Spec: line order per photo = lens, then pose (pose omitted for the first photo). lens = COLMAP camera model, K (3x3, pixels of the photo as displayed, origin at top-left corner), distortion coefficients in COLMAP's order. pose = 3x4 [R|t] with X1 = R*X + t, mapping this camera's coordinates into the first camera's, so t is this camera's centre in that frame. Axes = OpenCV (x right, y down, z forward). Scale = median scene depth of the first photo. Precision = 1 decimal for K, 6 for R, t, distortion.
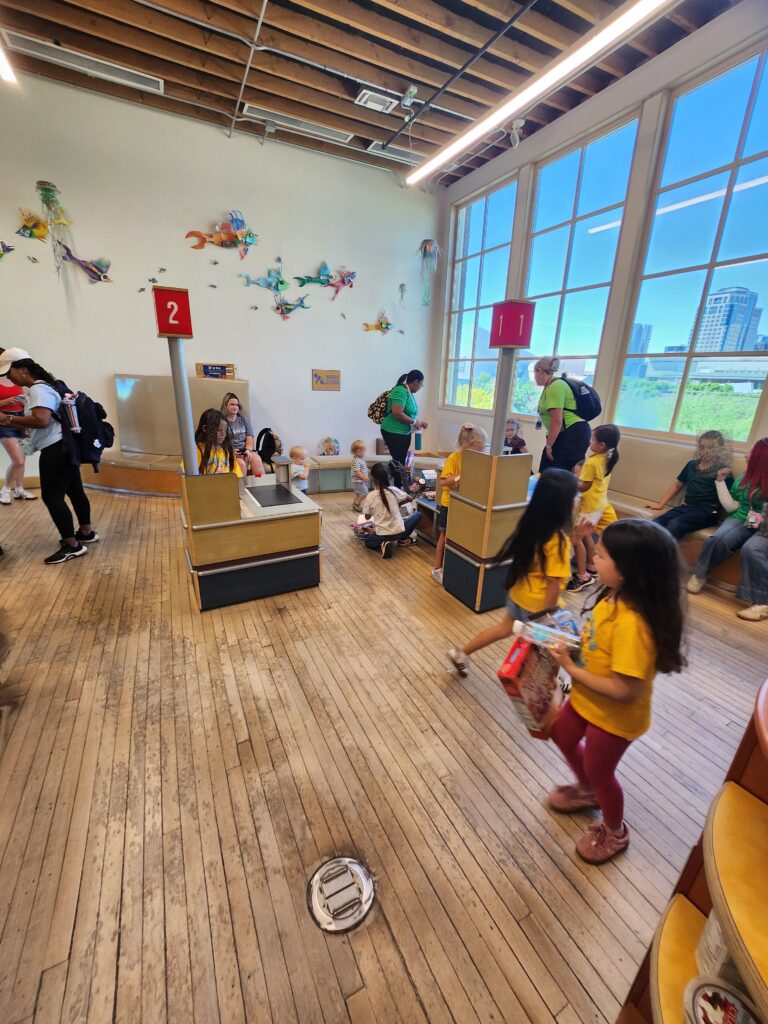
lens RADIAL K [[412.1, 0, 384.4], [0, 412.1, 512.9], [0, 0, 1]] dist [-0.003793, -0.000742]
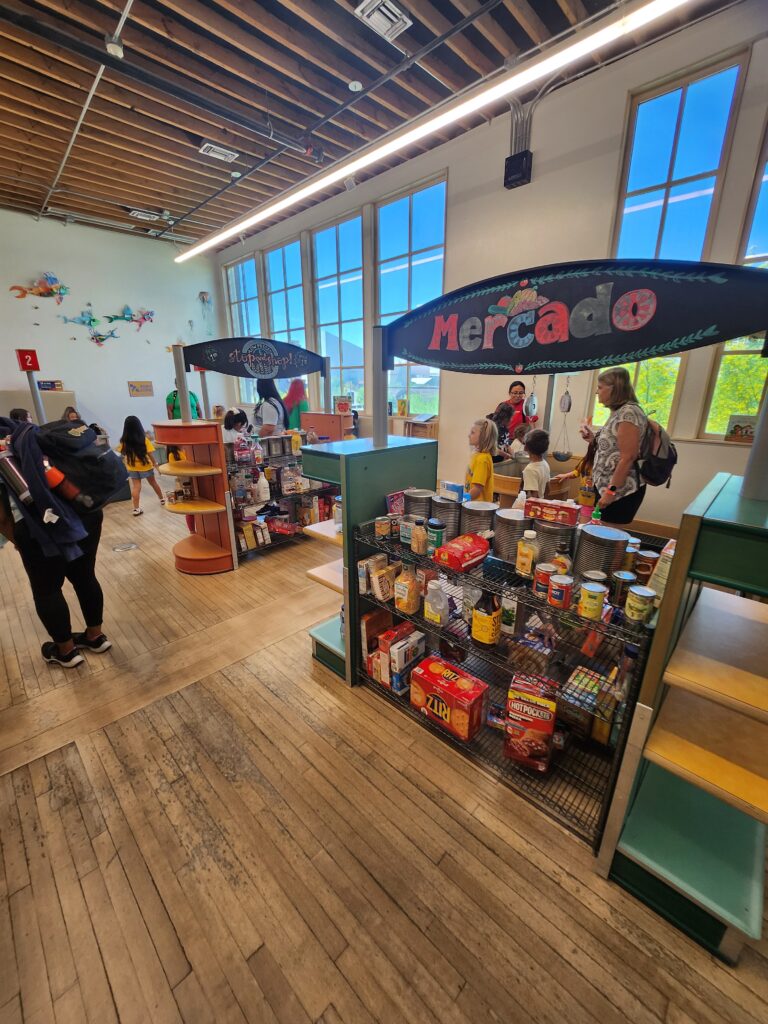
lens RADIAL K [[412.1, 0, 377.1], [0, 412.1, 512.3], [0, 0, 1]] dist [-0.003793, -0.000742]
pose [[0.953025, -0.118853, 0.278600, 0.207652], [0.121817, 0.992530, 0.006715, 0.199144], [-0.277317, 0.027538, 0.960384, -0.605608]]
